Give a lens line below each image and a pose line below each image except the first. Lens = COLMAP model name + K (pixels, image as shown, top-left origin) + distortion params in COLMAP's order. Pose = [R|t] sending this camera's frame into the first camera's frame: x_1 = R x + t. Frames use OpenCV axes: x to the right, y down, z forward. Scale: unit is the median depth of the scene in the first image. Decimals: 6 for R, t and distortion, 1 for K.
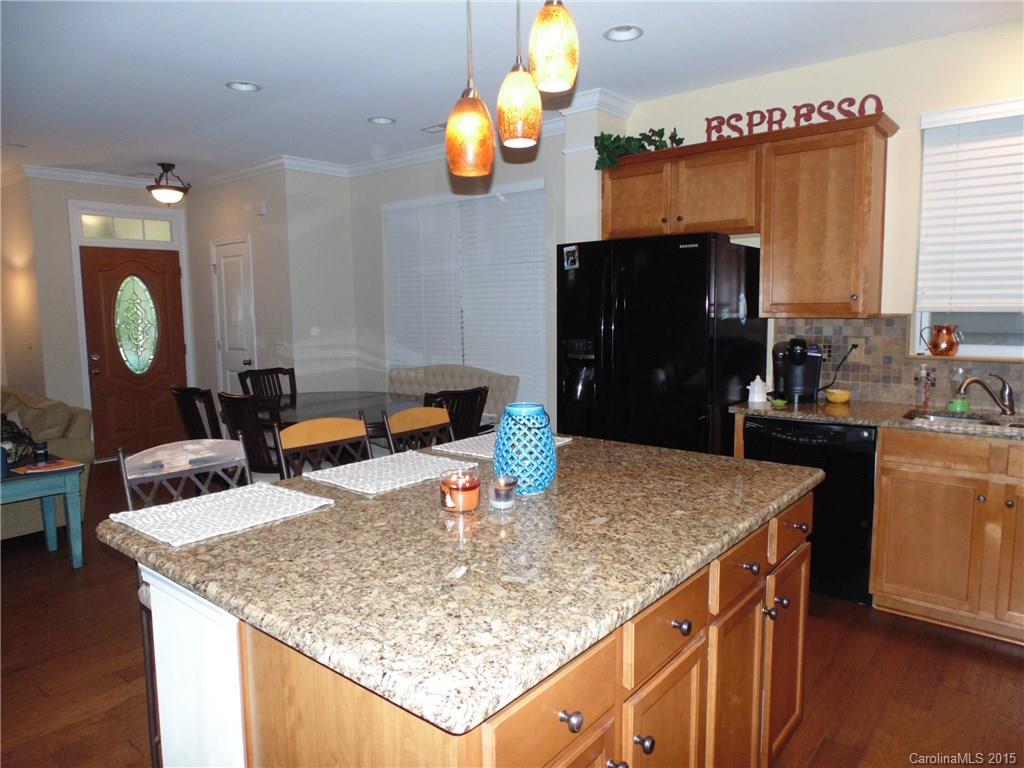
lens RADIAL K [[685.5, 0, 511.2], [0, 685.5, 374.5], [0, 0, 1]] dist [-0.012859, -0.000518]
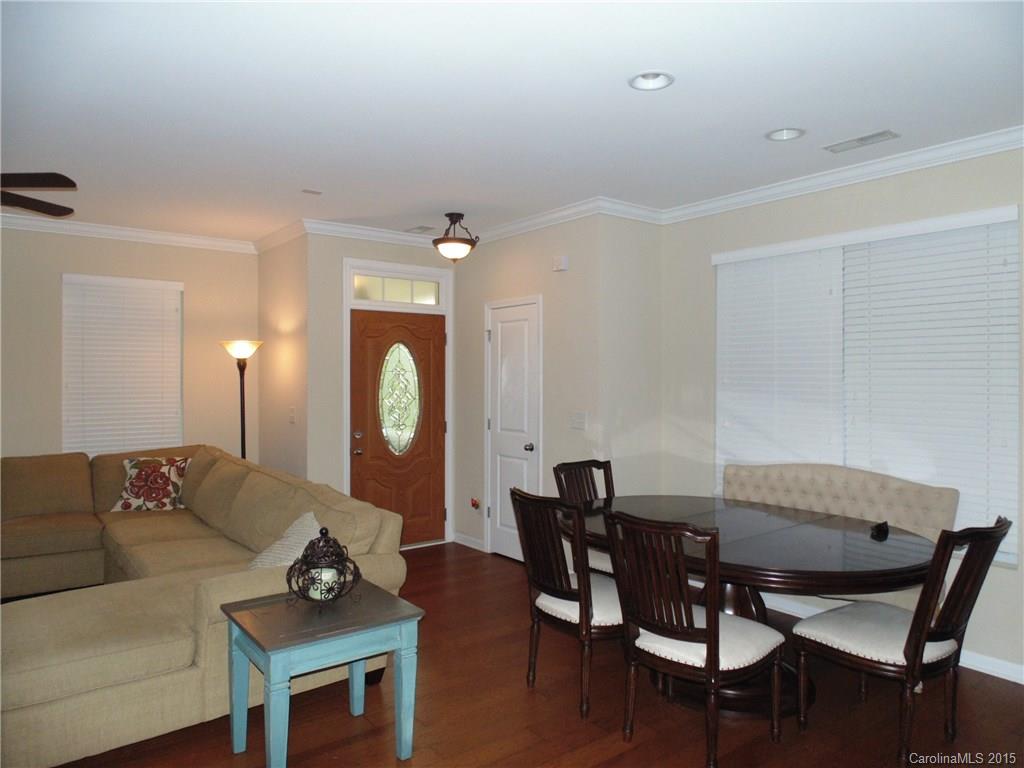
lens RADIAL K [[685.5, 0, 514.0], [0, 685.5, 382.3], [0, 0, 1]] dist [-0.012859, -0.000518]
pose [[0.976293, 0.017476, -0.215747, -0.390842], [-0.036952, 0.995560, -0.086571, -0.041090], [0.213276, 0.092491, 0.972604, 0.316095]]
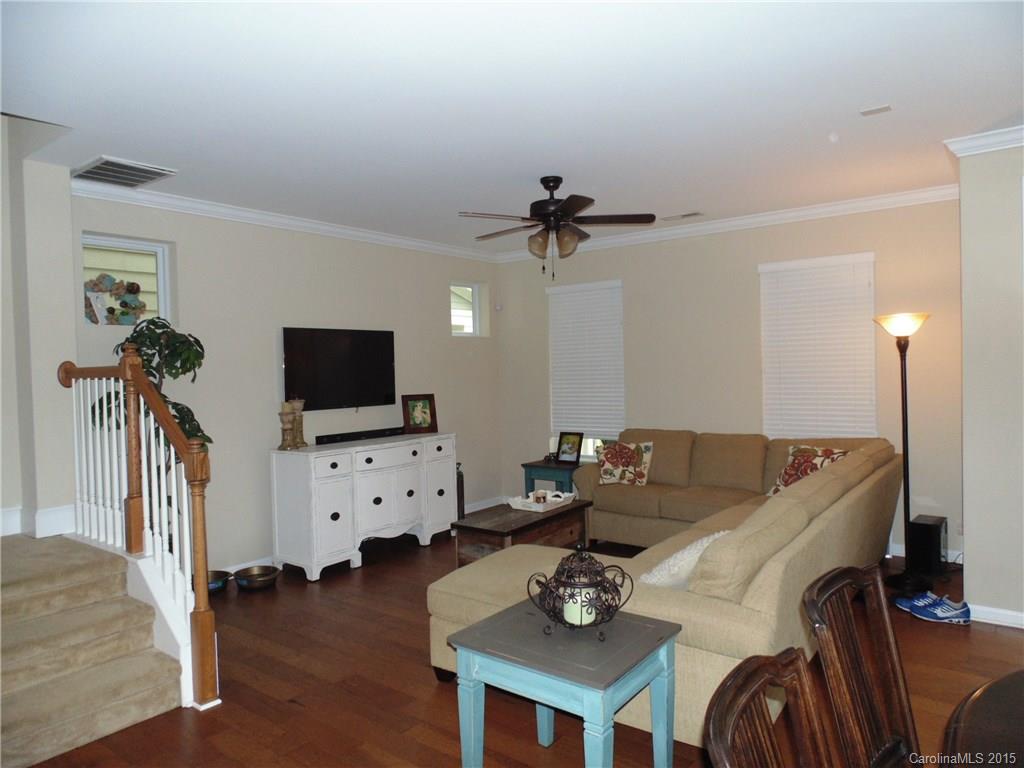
lens RADIAL K [[685.5, 0, 507.8], [0, 685.5, 378.6], [0, 0, 1]] dist [-0.012859, -0.000518]
pose [[0.044745, 0.030721, -0.998526, -0.112629], [-0.074580, 0.996841, 0.027328, -0.106928], [0.996211, 0.073247, 0.046895, 0.895899]]
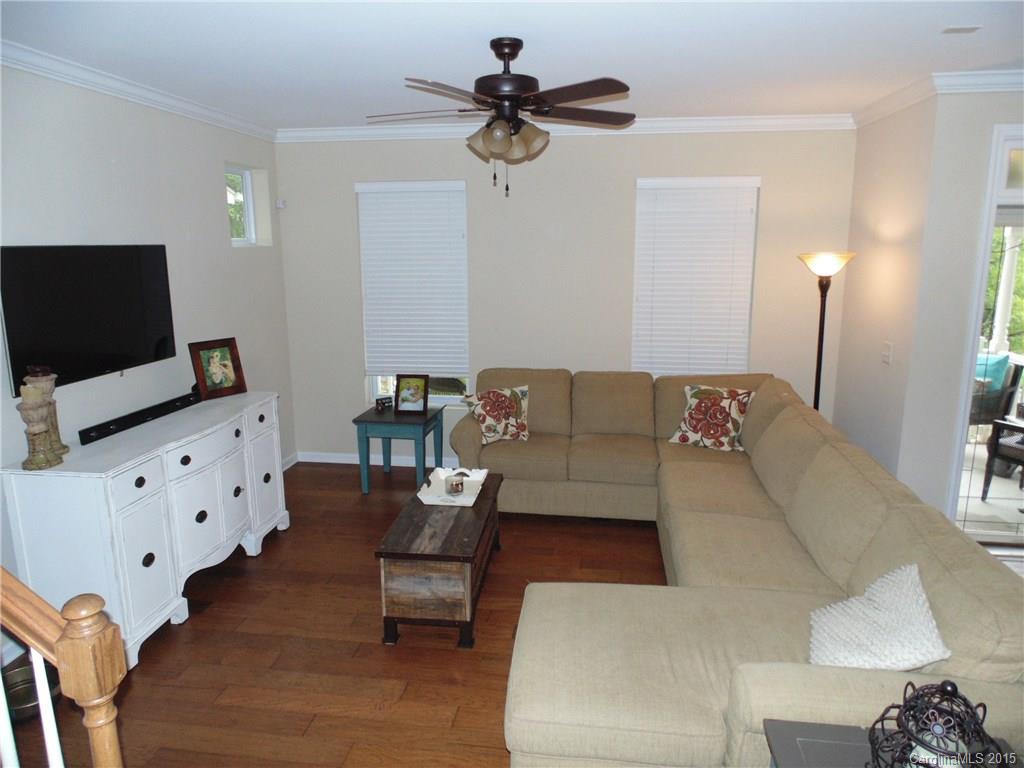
lens RADIAL K [[685.5, 0, 517.9], [0, 685.5, 380.8], [0, 0, 1]] dist [-0.012859, -0.000518]
pose [[0.534309, 0.179763, -0.825953, -0.579182], [-0.086017, 0.983616, 0.158432, -0.164619], [0.840901, -0.013606, 0.541018, 0.563932]]
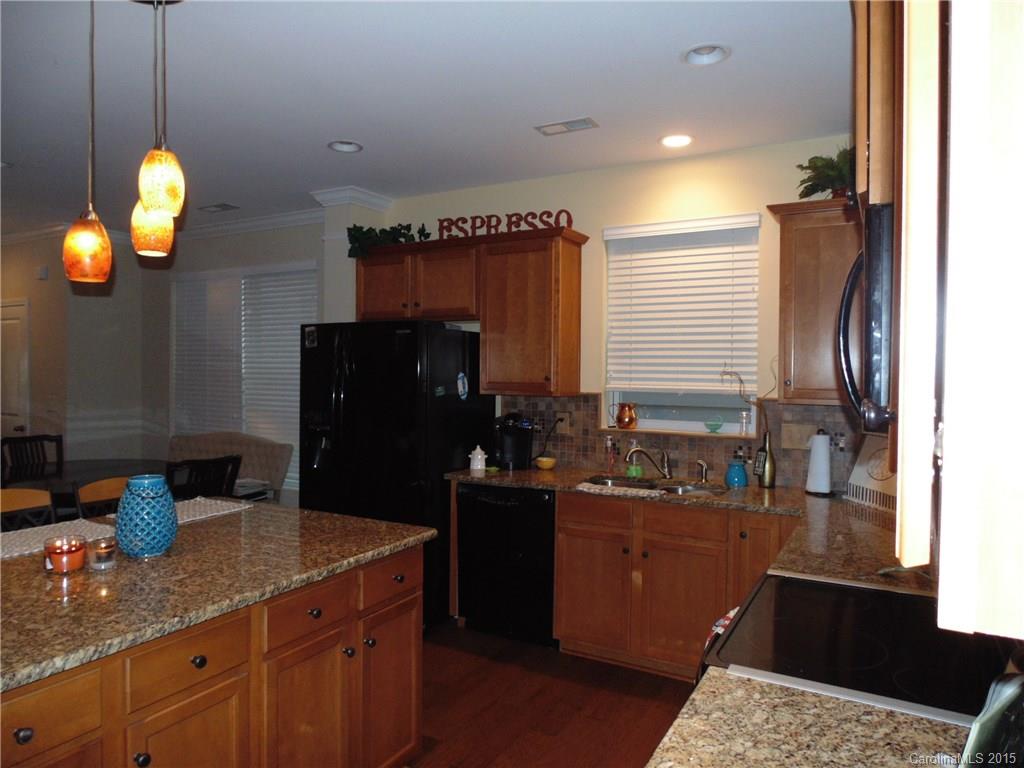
lens RADIAL K [[685.5, 0, 511.0], [0, 685.5, 376.4], [0, 0, 1]] dist [-0.012859, -0.000518]
pose [[0.983184, 0.017185, 0.181807, 0.207851], [-0.001067, 0.996086, -0.088384, -0.012113], [-0.182614, 0.086704, 0.979354, -0.126086]]
